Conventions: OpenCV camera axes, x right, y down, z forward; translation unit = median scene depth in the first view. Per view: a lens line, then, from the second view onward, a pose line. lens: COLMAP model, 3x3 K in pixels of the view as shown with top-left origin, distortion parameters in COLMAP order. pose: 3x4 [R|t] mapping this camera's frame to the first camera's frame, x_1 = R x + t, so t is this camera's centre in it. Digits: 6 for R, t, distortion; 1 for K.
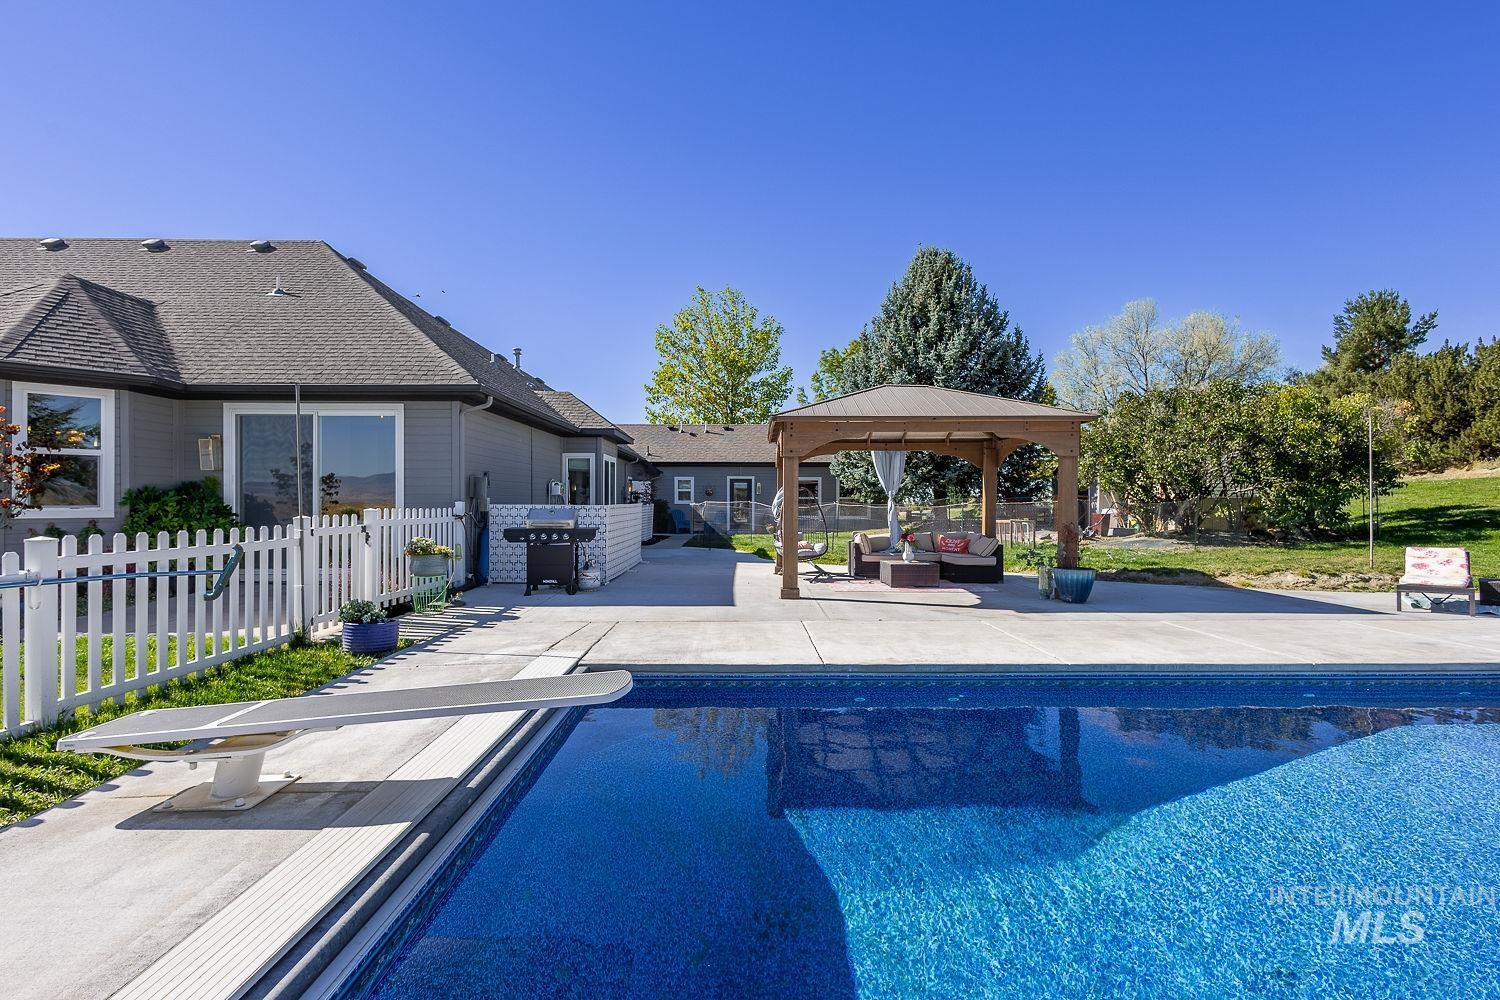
lens RADIAL K [[702.8, 0, 750.0], [0, 702.8, 500.0], [0, 0, 1]] dist [0.003813, 0.000191]
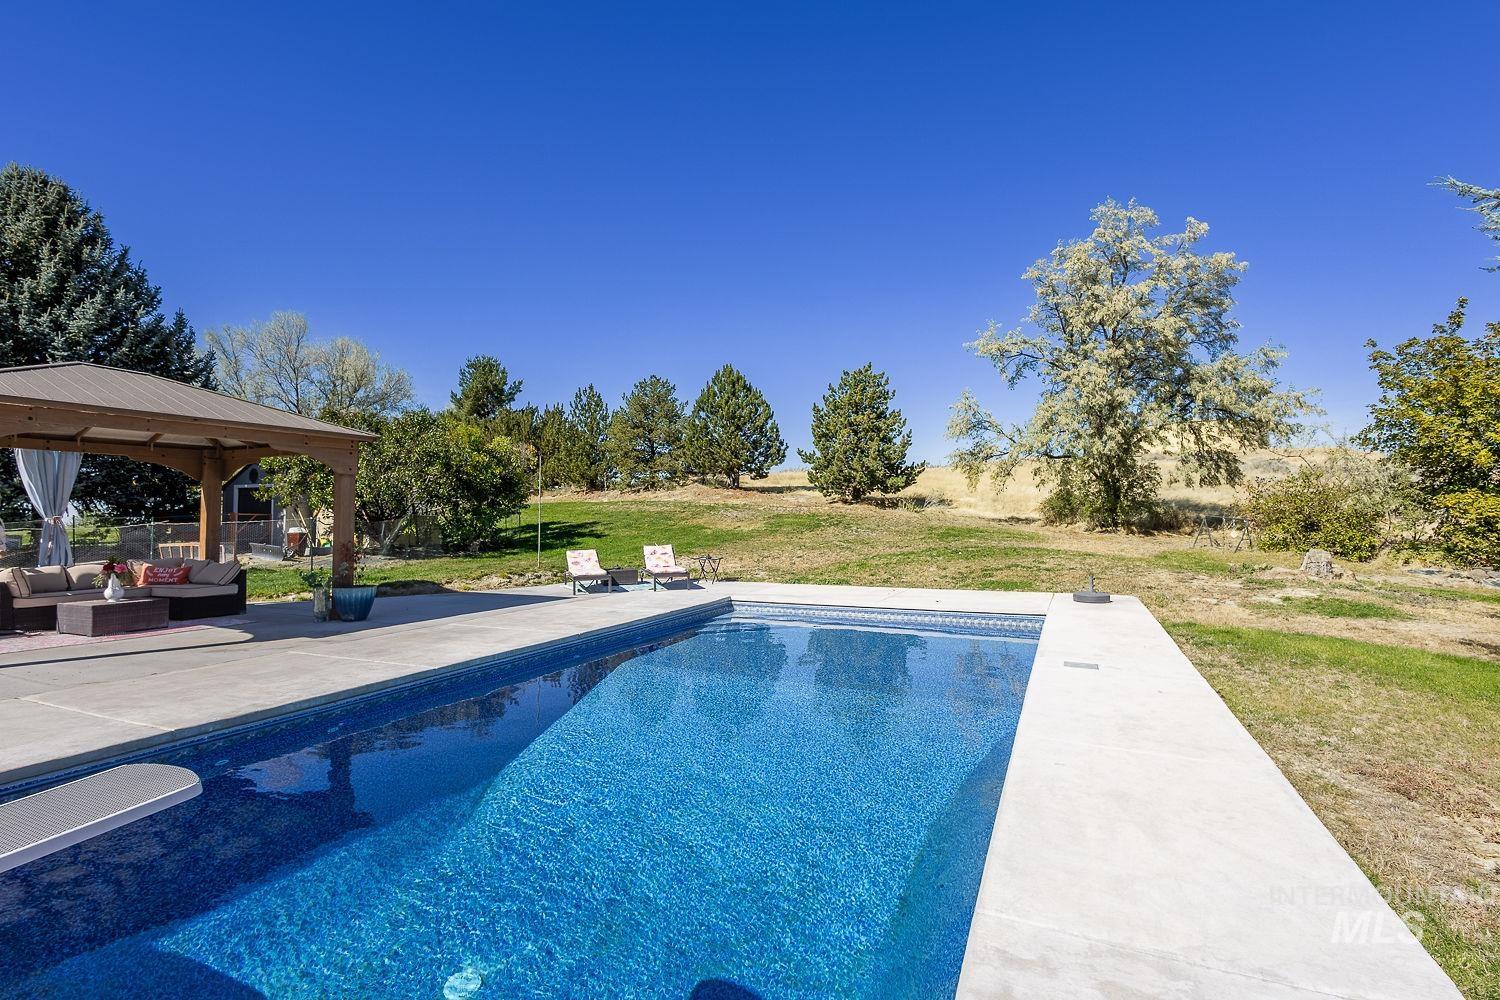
lens RADIAL K [[730.2, 0, 750.0], [0, 730.2, 500.0], [0, 0, 1]] dist [-0.002350, -0.000717]
pose [[0.397927, 0.020843, 0.917180, -0.201135], [0.002963, 0.999707, -0.024004, 0.000356], [-0.917412, 0.012270, 0.397749, 0.049909]]
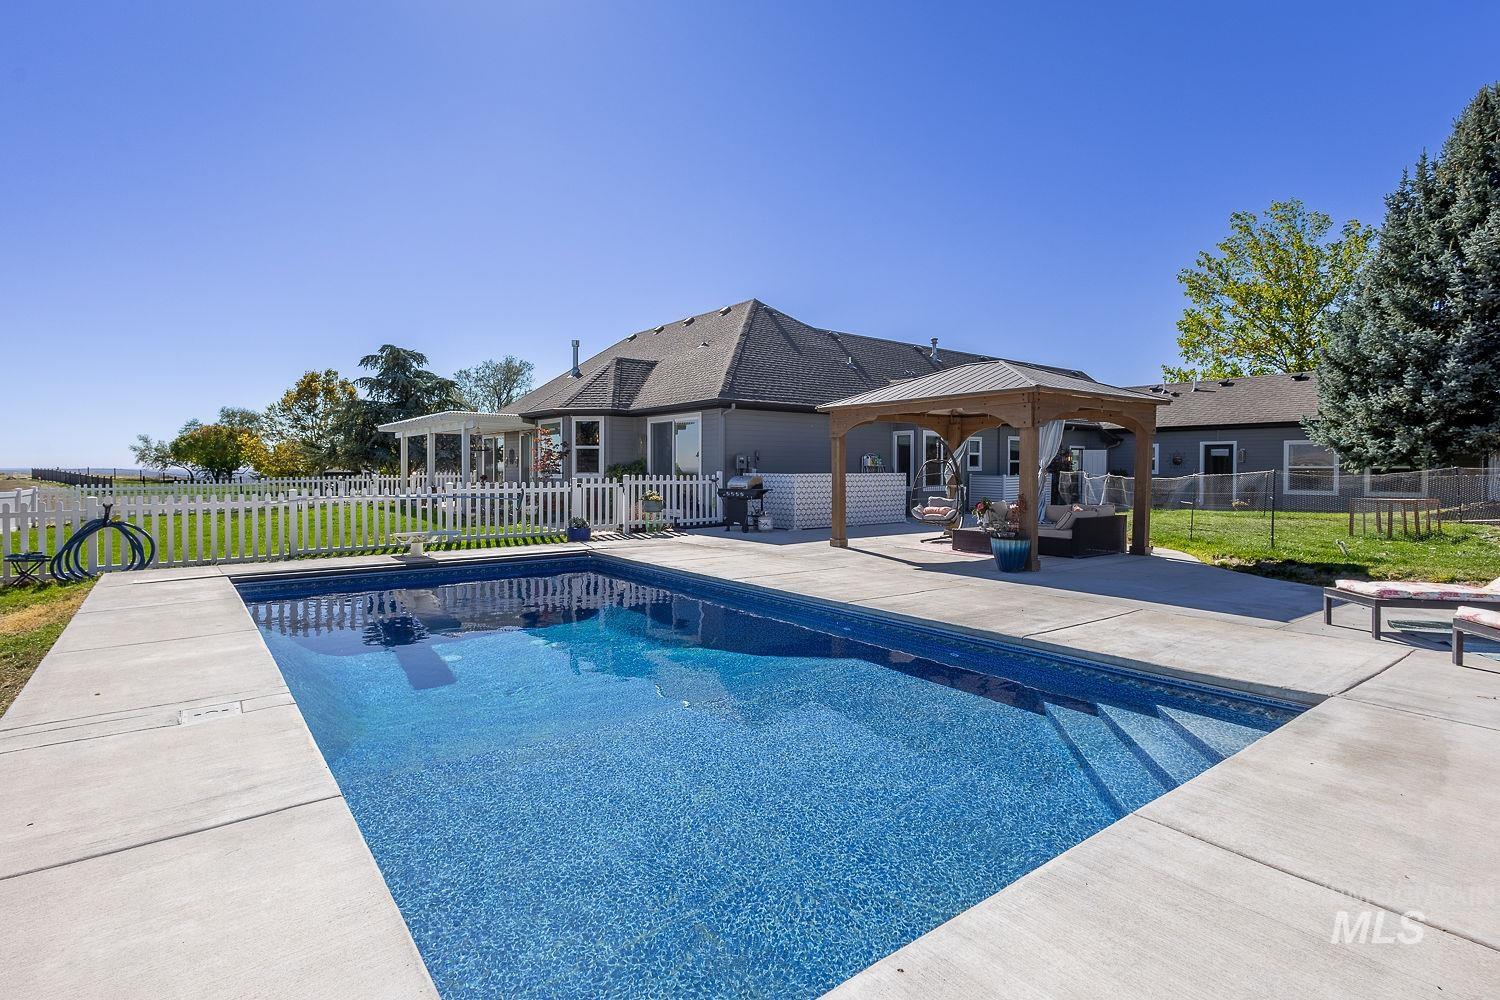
lens RADIAL K [[730.2, 0, 750.0], [0, 730.2, 500.0], [0, 0, 1]] dist [-0.002350, -0.000717]
pose [[0.606399, 0.033978, -0.794434, 0.793898], [0.000413, 0.999073, 0.043046, -0.002760], [0.795160, -0.026431, 0.605823, 0.039816]]
